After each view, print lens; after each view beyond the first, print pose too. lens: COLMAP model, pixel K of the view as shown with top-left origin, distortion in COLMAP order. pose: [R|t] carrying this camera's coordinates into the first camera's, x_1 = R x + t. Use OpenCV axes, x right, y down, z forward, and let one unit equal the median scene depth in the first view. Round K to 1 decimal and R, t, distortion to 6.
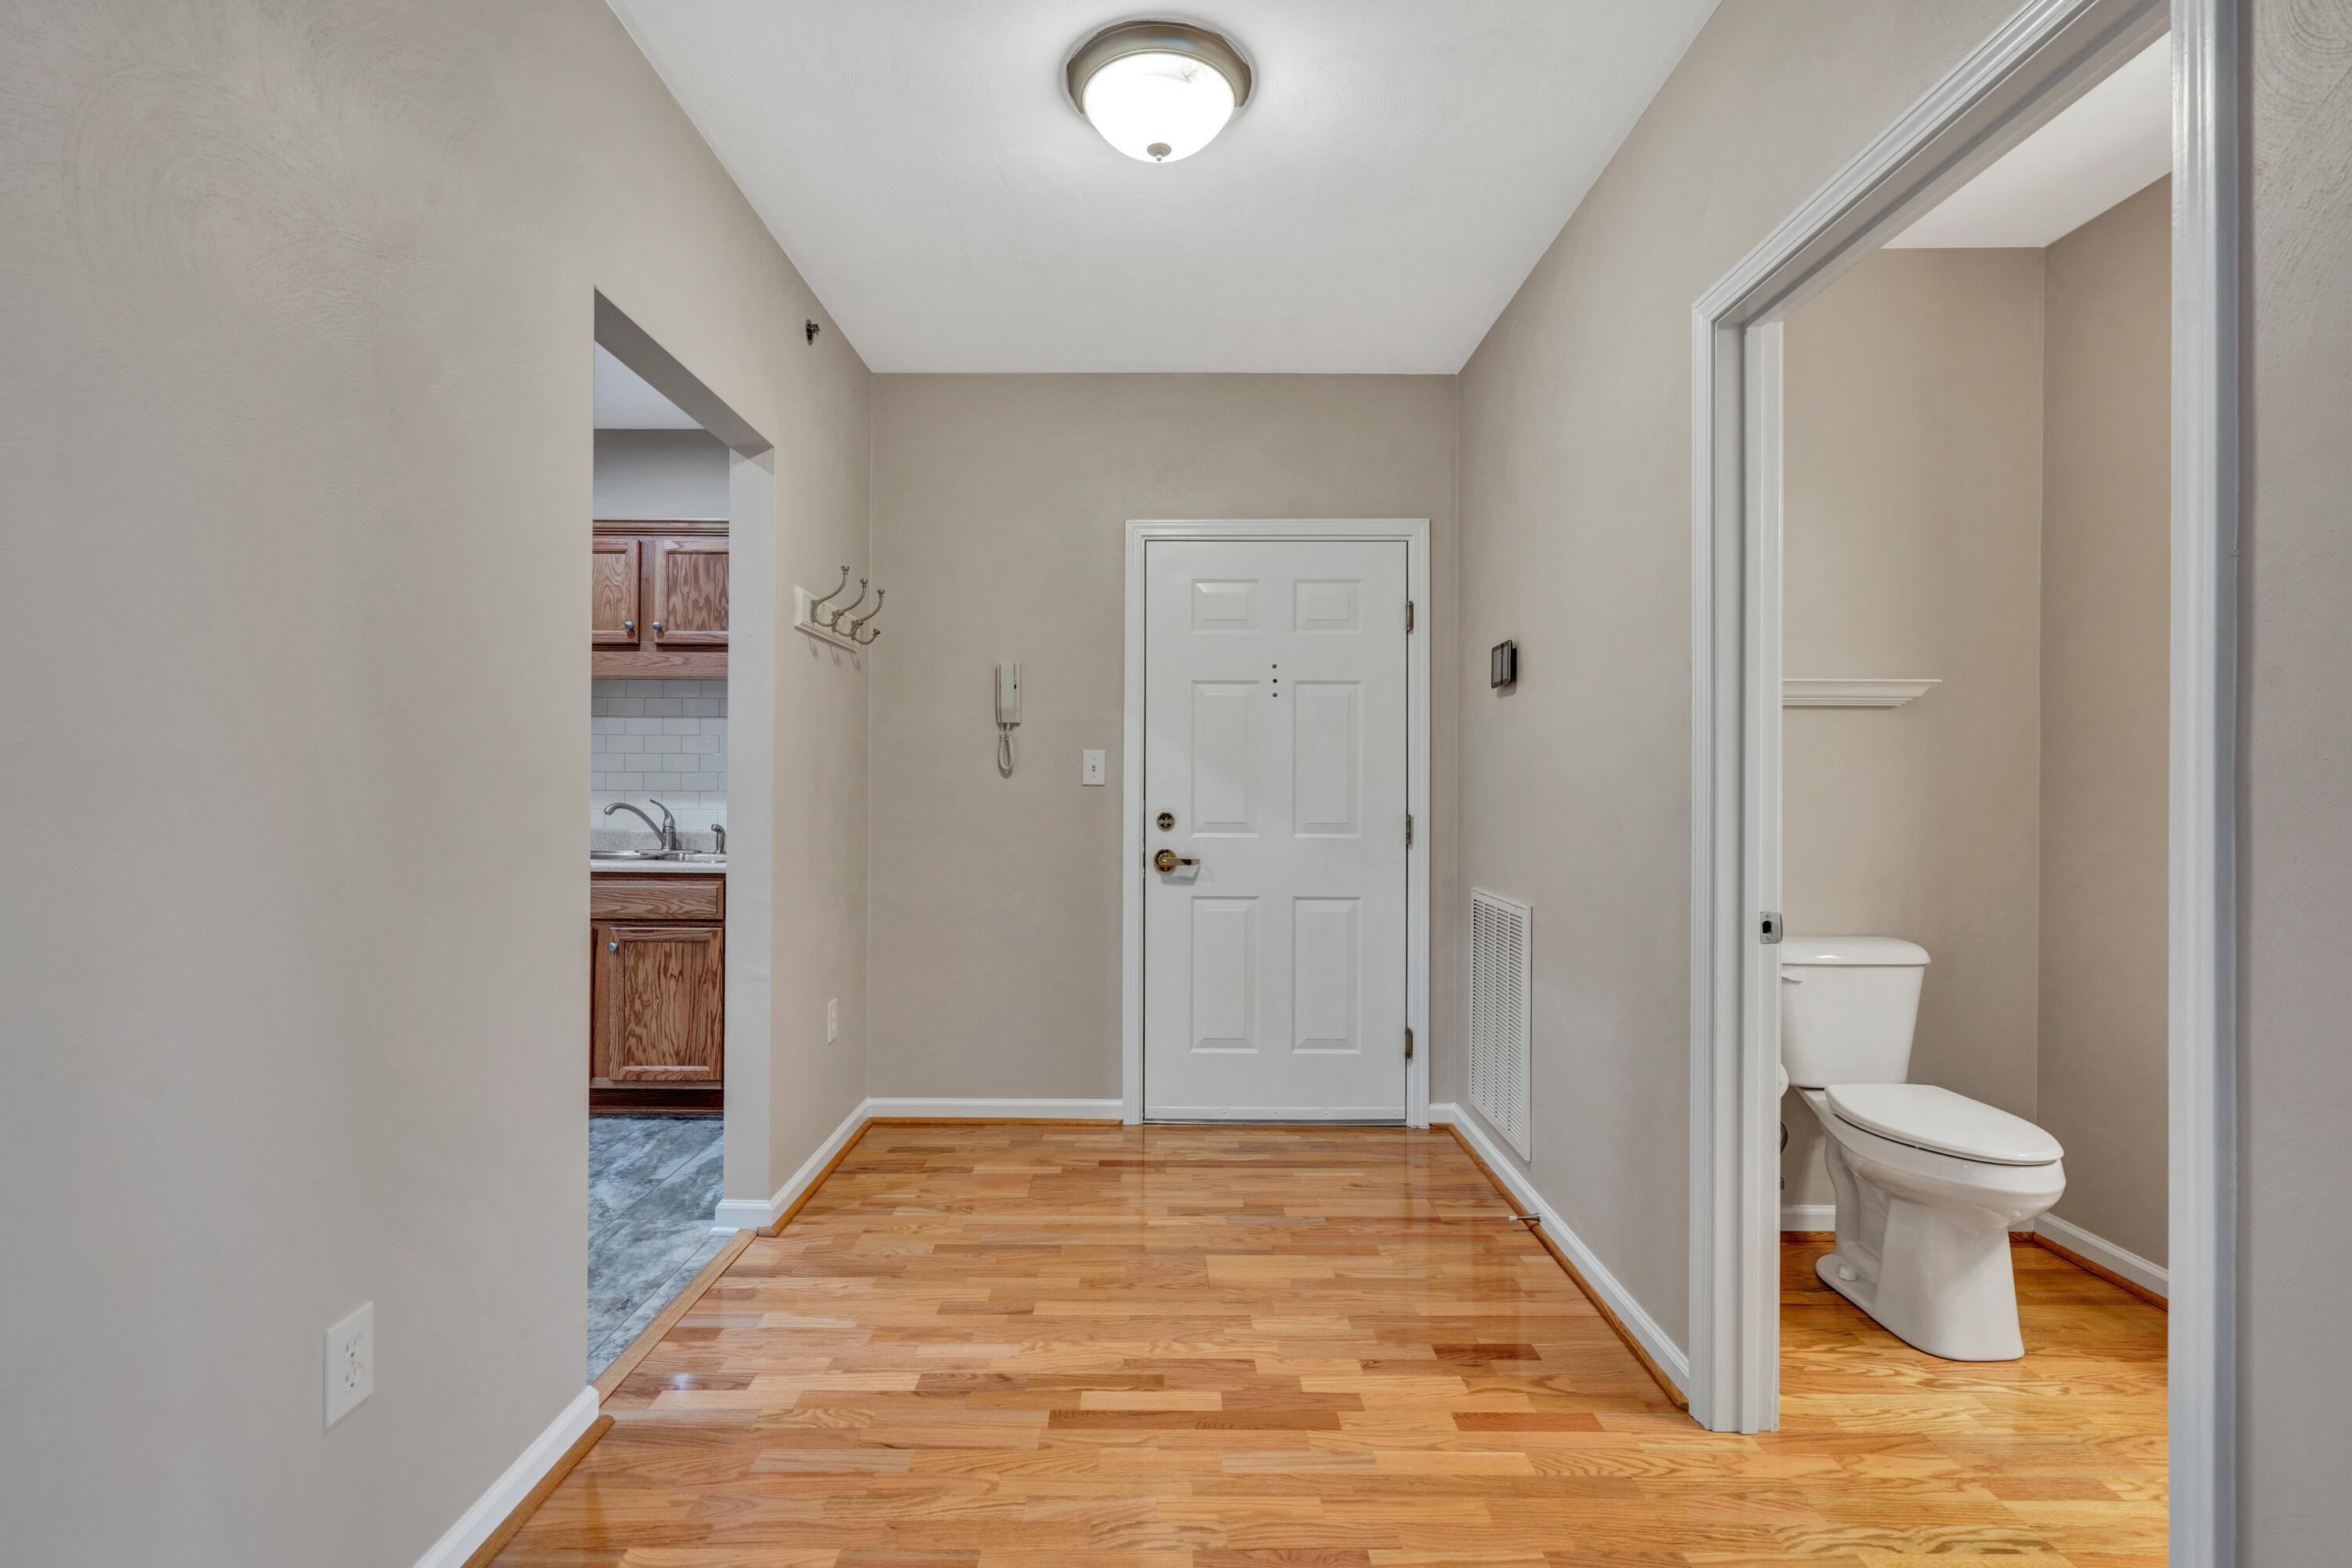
lens RADIAL K [[1116.8, 0, 1163.4], [0, 1116.8, 783.4], [0, 0, 1]] dist [0.004571, 0.000480]
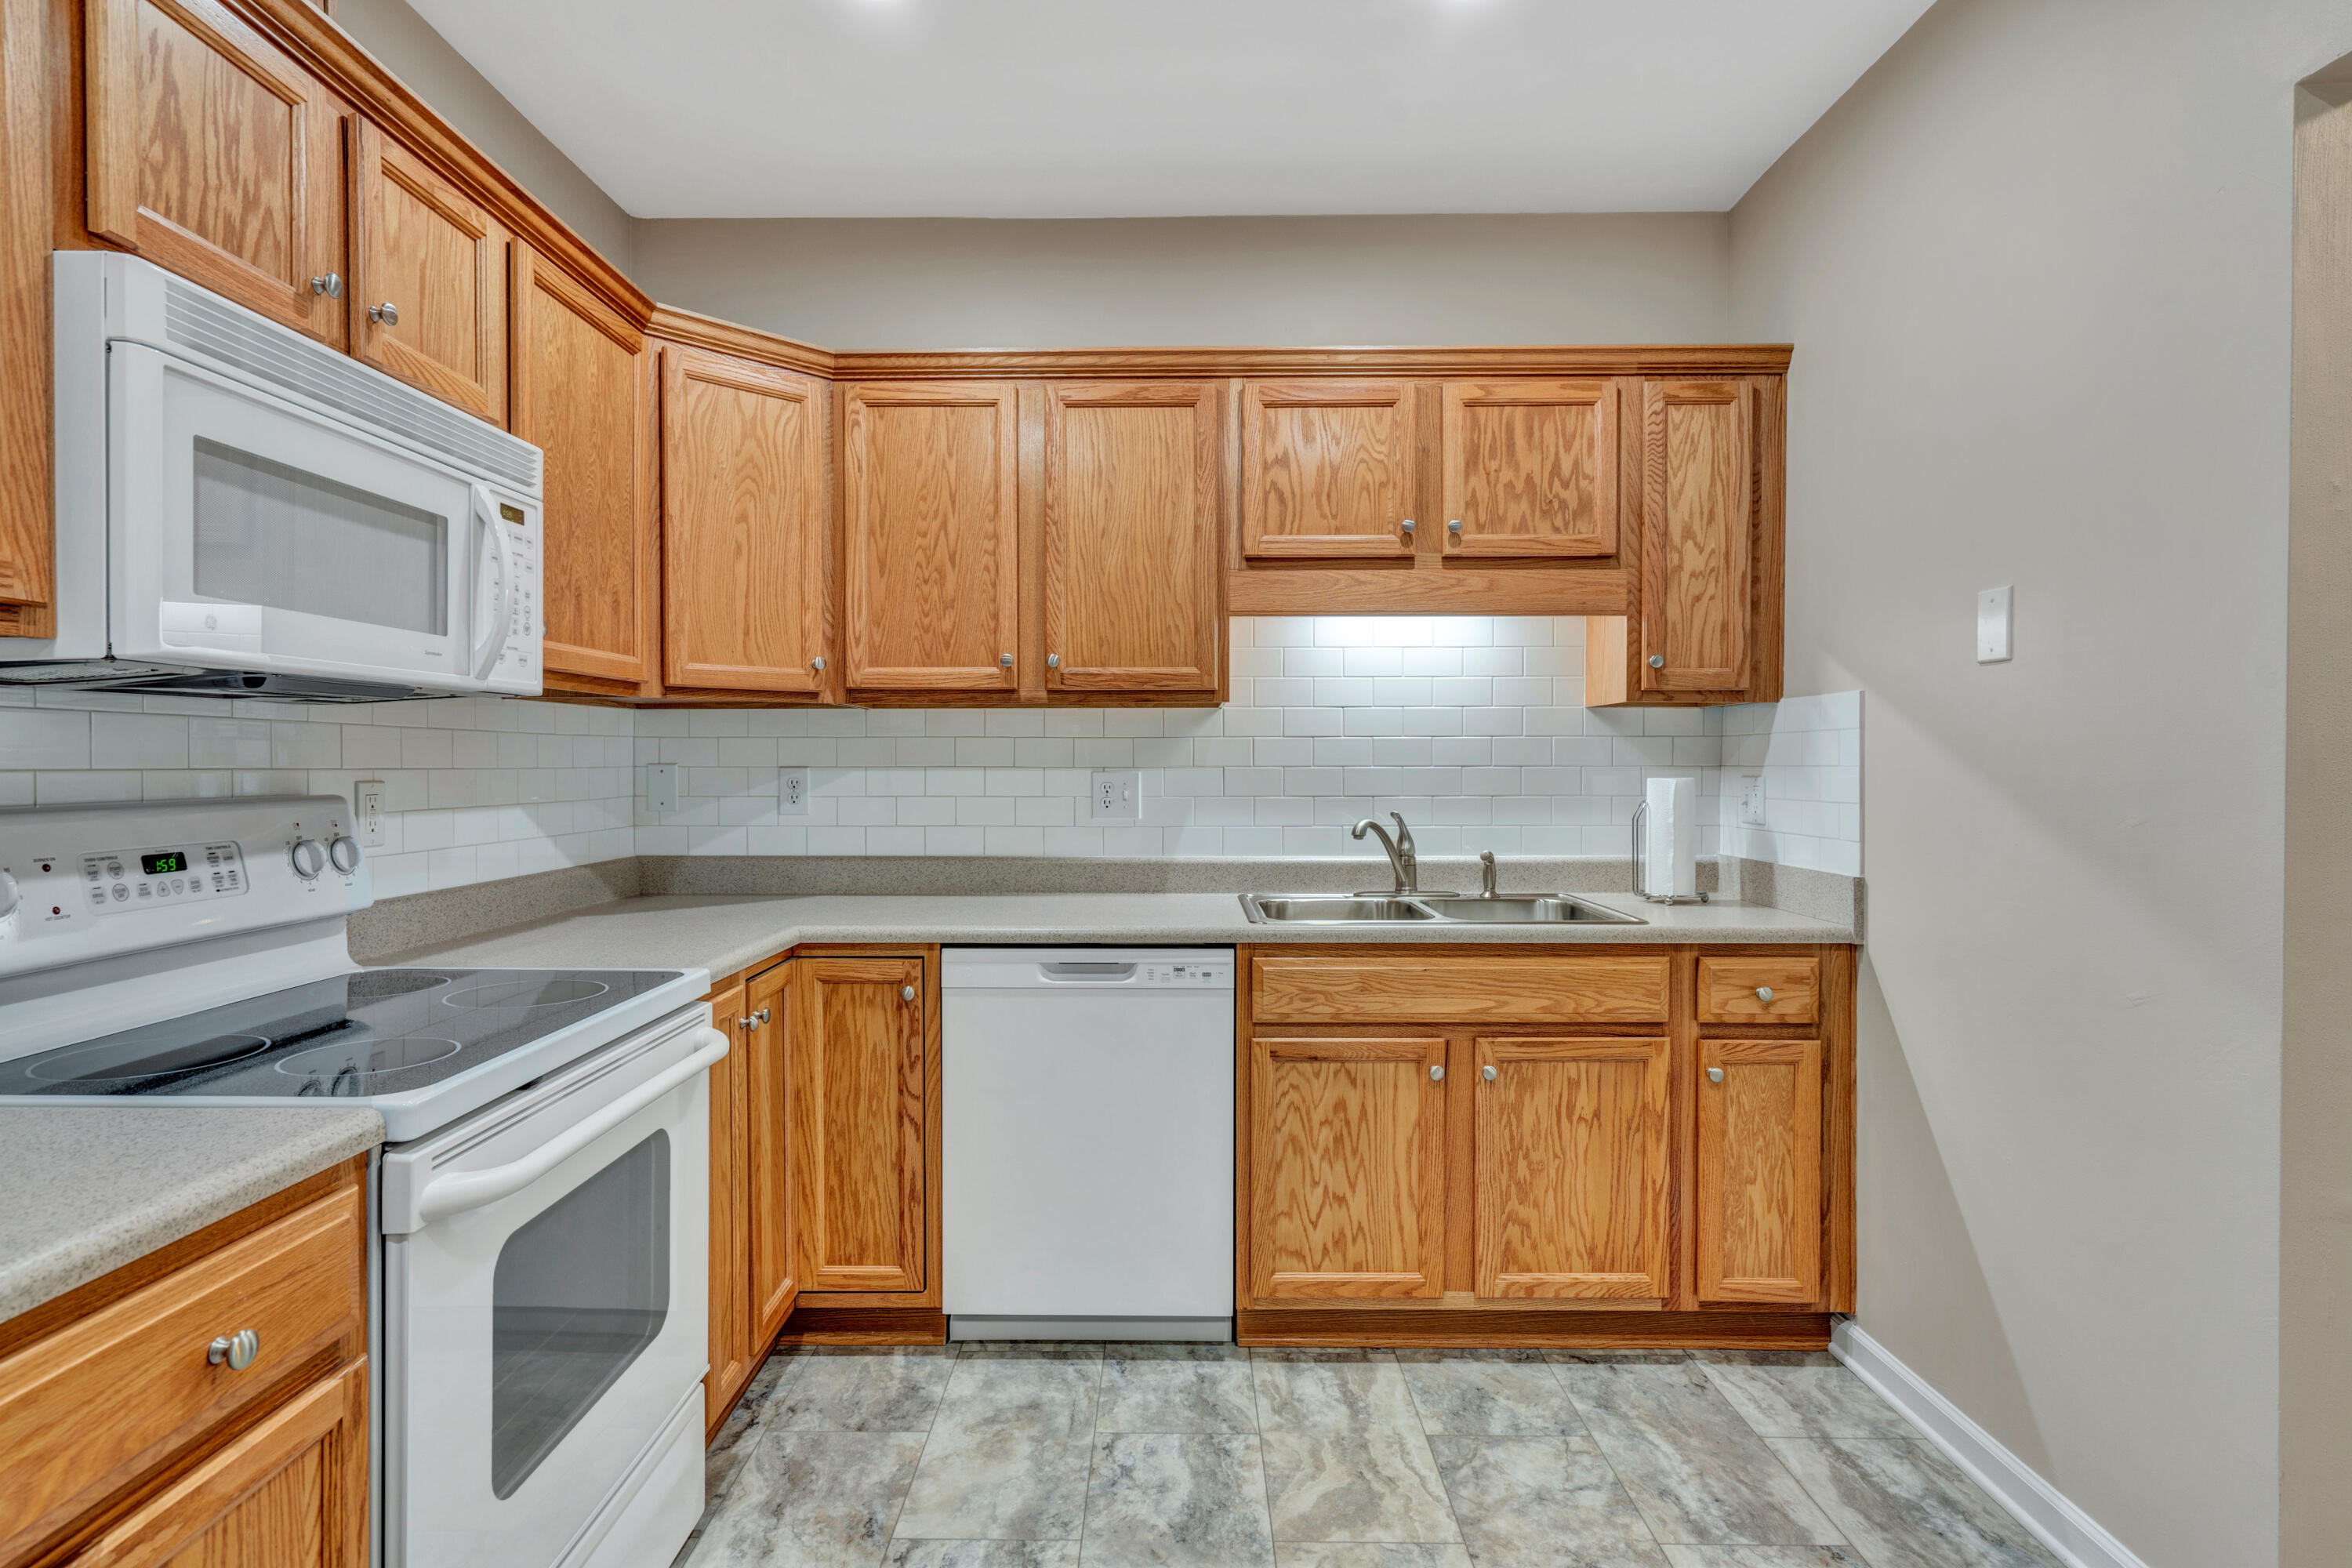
lens RADIAL K [[1222.7, 0, 1174.1], [0, 1222.7, 779.6], [0, 0, 1]] dist [0.000595, 0.000159]
pose [[0.999931, -0.009115, -0.007394, -0.645704], [0.009248, 0.999791, 0.018240, -0.018865], [0.007226, -0.018307, 0.999806, 0.363042]]
